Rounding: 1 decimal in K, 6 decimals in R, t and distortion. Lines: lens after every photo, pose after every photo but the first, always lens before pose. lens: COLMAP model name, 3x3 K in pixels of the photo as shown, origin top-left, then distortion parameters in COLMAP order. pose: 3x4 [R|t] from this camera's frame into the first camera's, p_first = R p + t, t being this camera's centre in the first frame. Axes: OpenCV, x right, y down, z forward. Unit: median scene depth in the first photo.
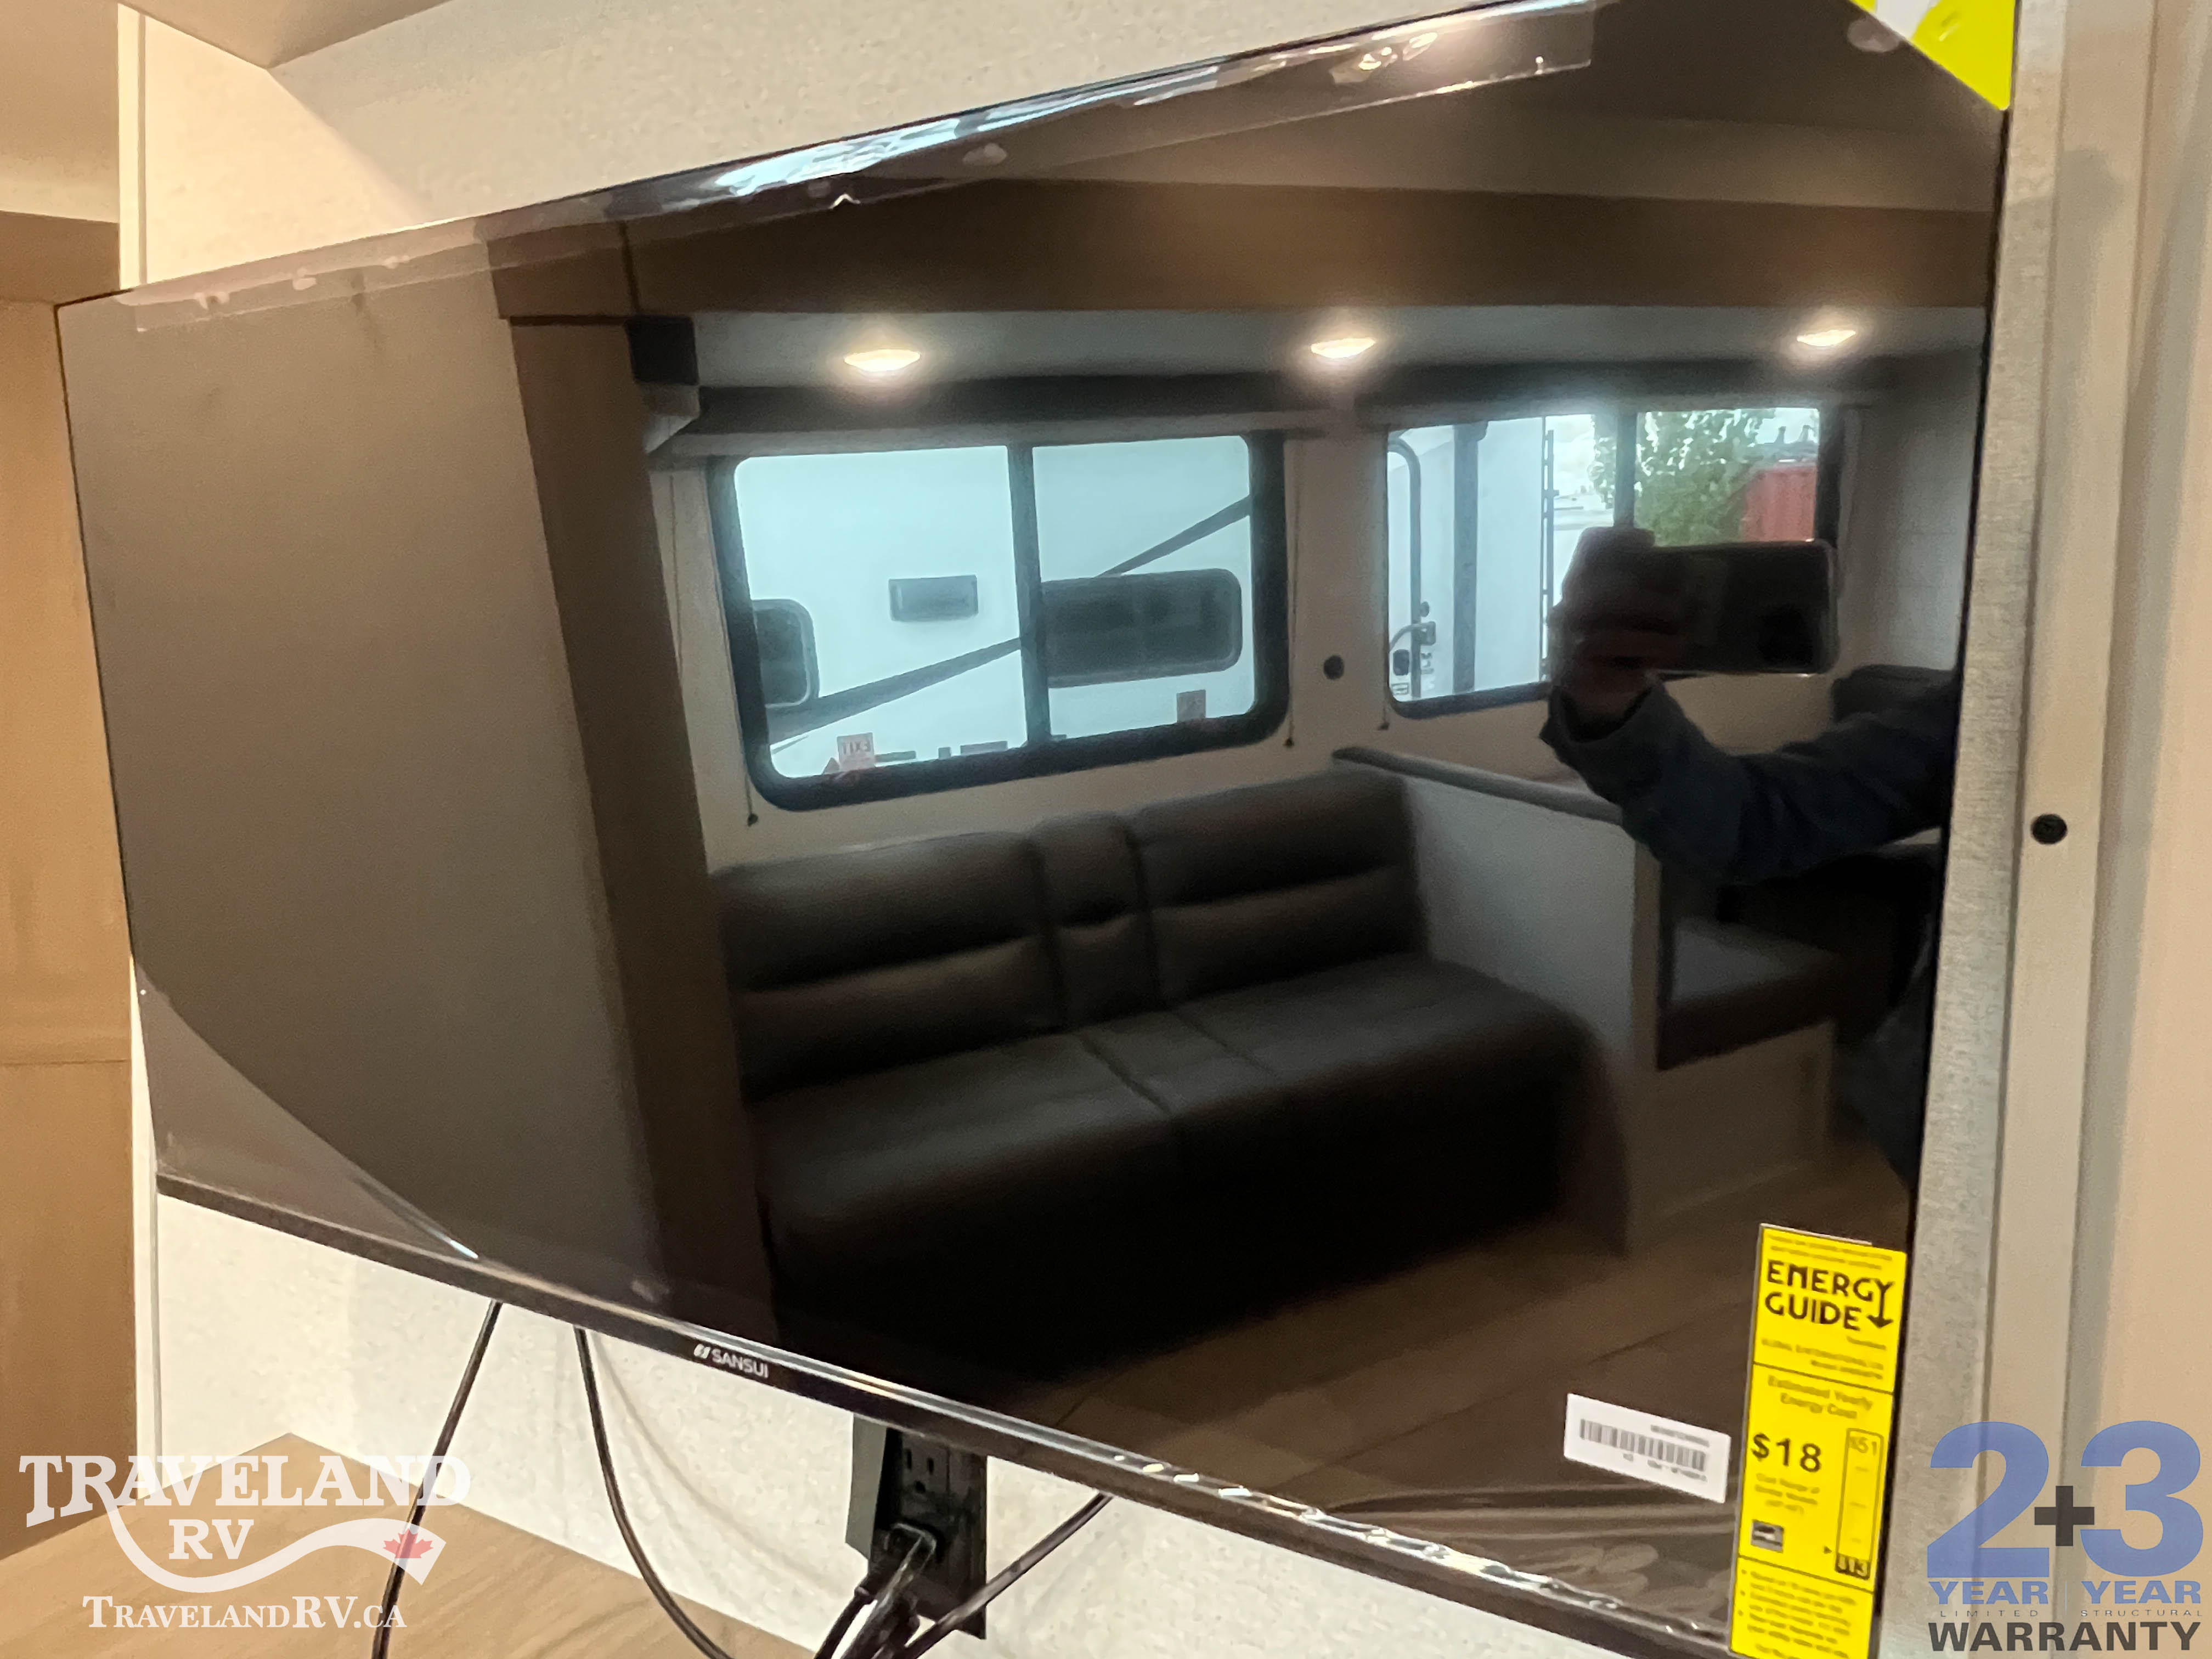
lens RADIAL K [[1323.0, 0, 1125.7], [0, 1323.0, 823.0], [0, 0, 1]] dist [-0.000004, -0.001961]
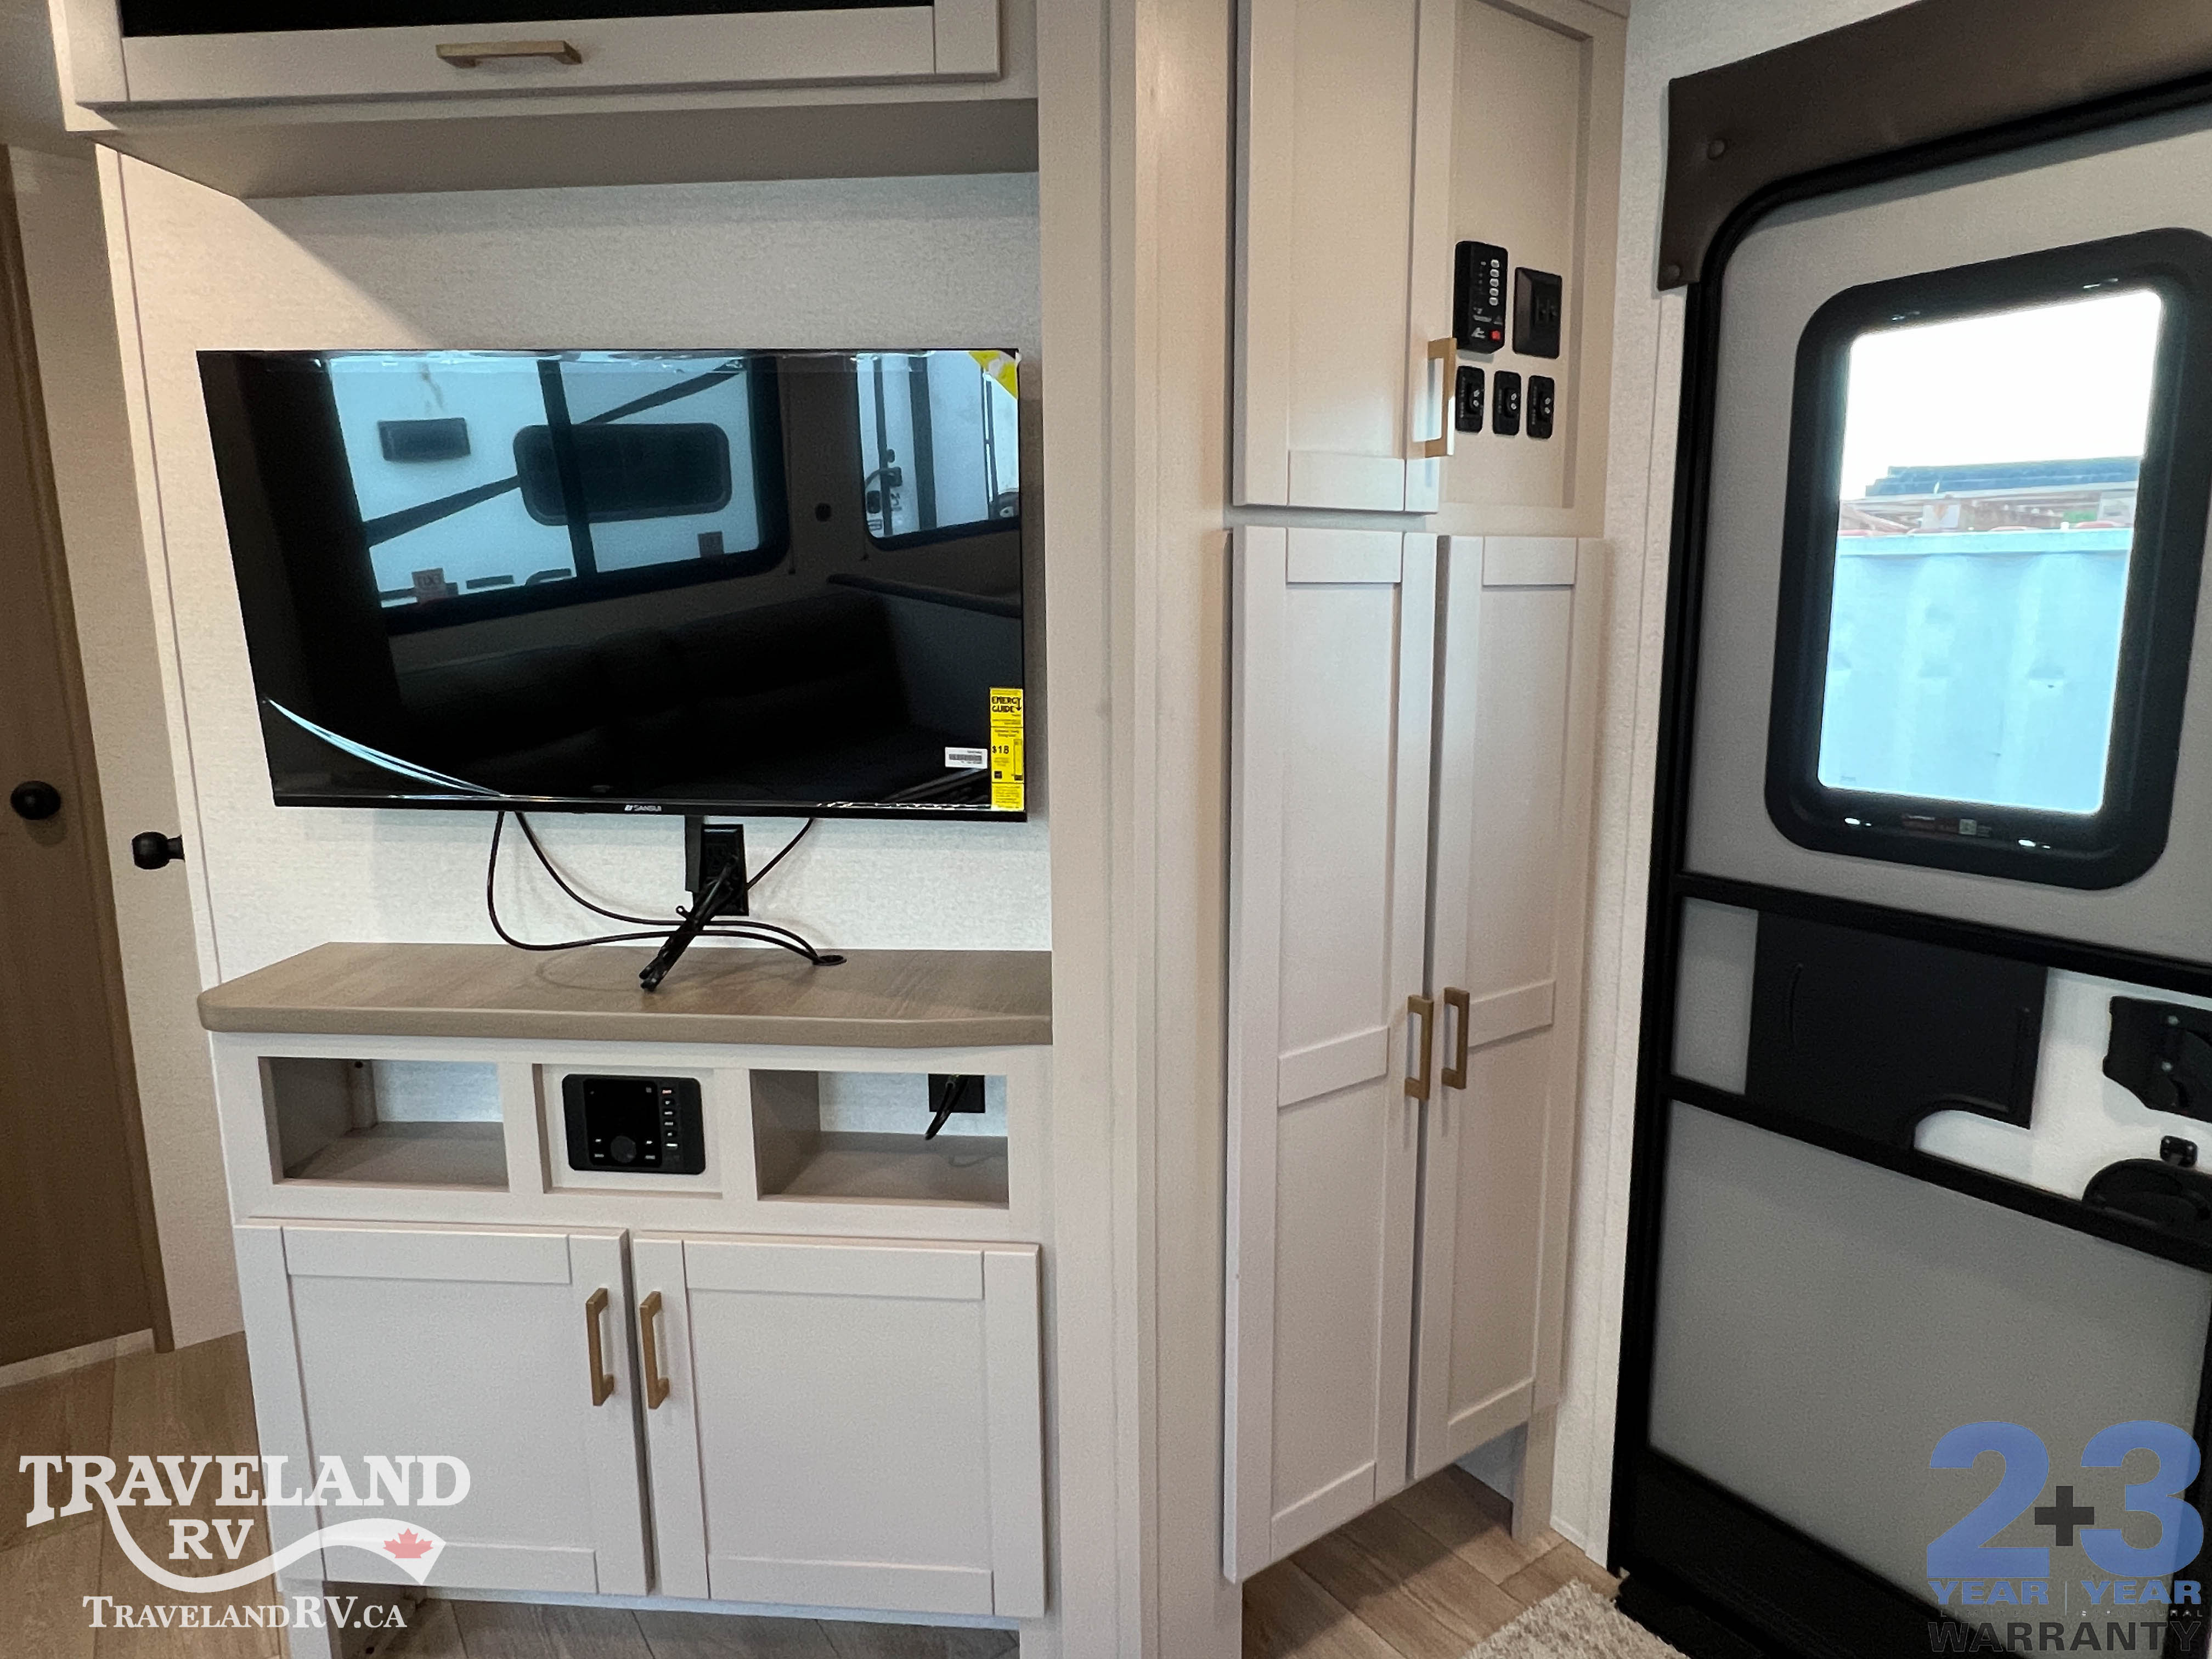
lens RADIAL K [[1323.0, 0, 1125.7], [0, 1323.0, 823.0], [0, 0, 1]] dist [-0.000004, -0.001961]
pose [[0.925484, -0.091445, 0.367583, -0.070457], [0.045046, 0.990106, 0.132898, 0.024658], [-0.376099, -0.106437, 0.920446, -0.322644]]
